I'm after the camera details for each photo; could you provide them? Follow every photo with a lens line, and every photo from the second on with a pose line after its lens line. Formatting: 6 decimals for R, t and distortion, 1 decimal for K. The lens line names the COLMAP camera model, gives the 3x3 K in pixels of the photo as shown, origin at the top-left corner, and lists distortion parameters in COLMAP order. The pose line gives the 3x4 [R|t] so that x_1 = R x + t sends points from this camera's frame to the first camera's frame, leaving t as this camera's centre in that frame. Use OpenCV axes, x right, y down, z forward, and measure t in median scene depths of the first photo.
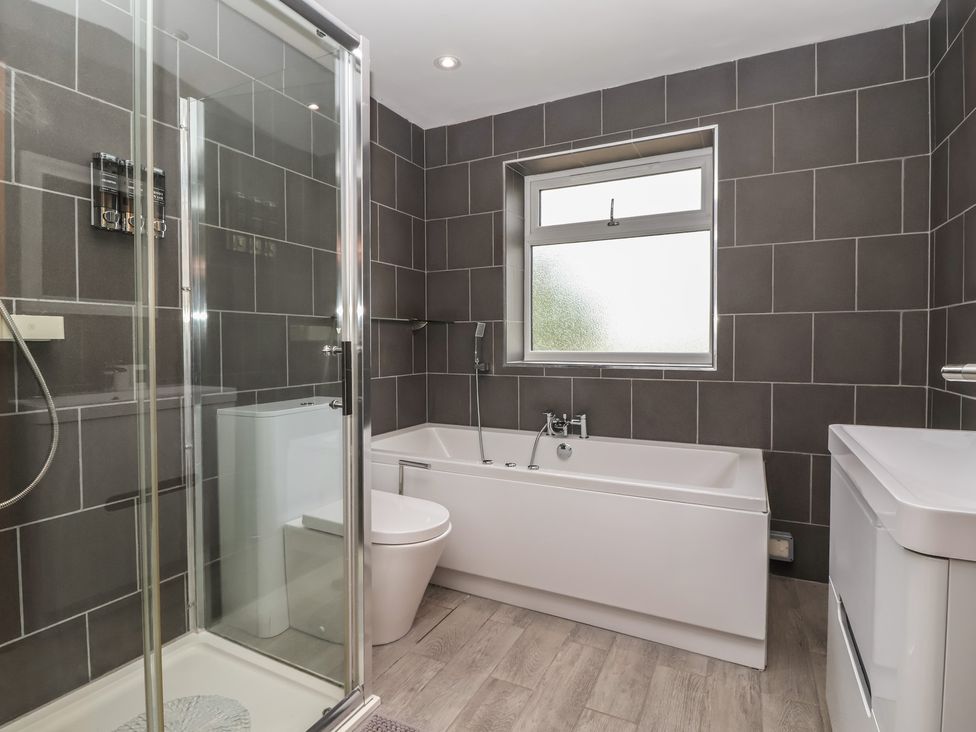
lens RADIAL K [[513.3, 0, 488.9], [0, 513.3, 354.5], [0, 0, 1]] dist [-0.000746, -0.001045]
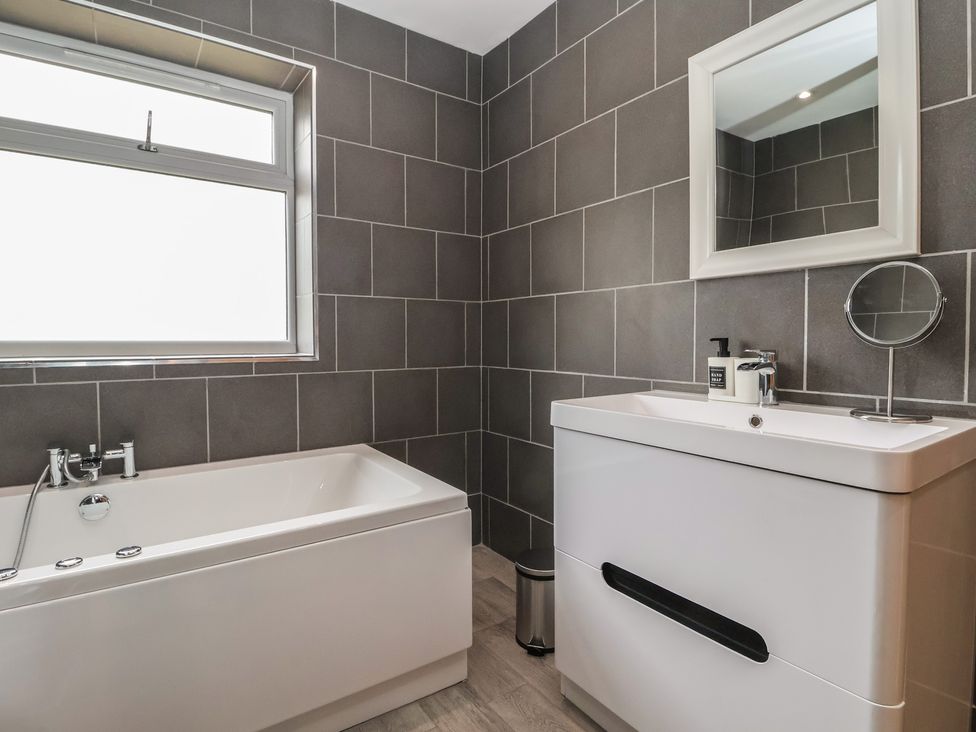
lens RADIAL K [[513.3, 0, 488.9], [0, 513.3, 354.5], [0, 0, 1]] dist [-0.000746, -0.001045]
pose [[0.486116, -0.027589, 0.873459, -0.147983], [0.019834, 0.999592, 0.020535, 0.009065], [-0.873669, 0.007342, 0.486465, 0.321288]]
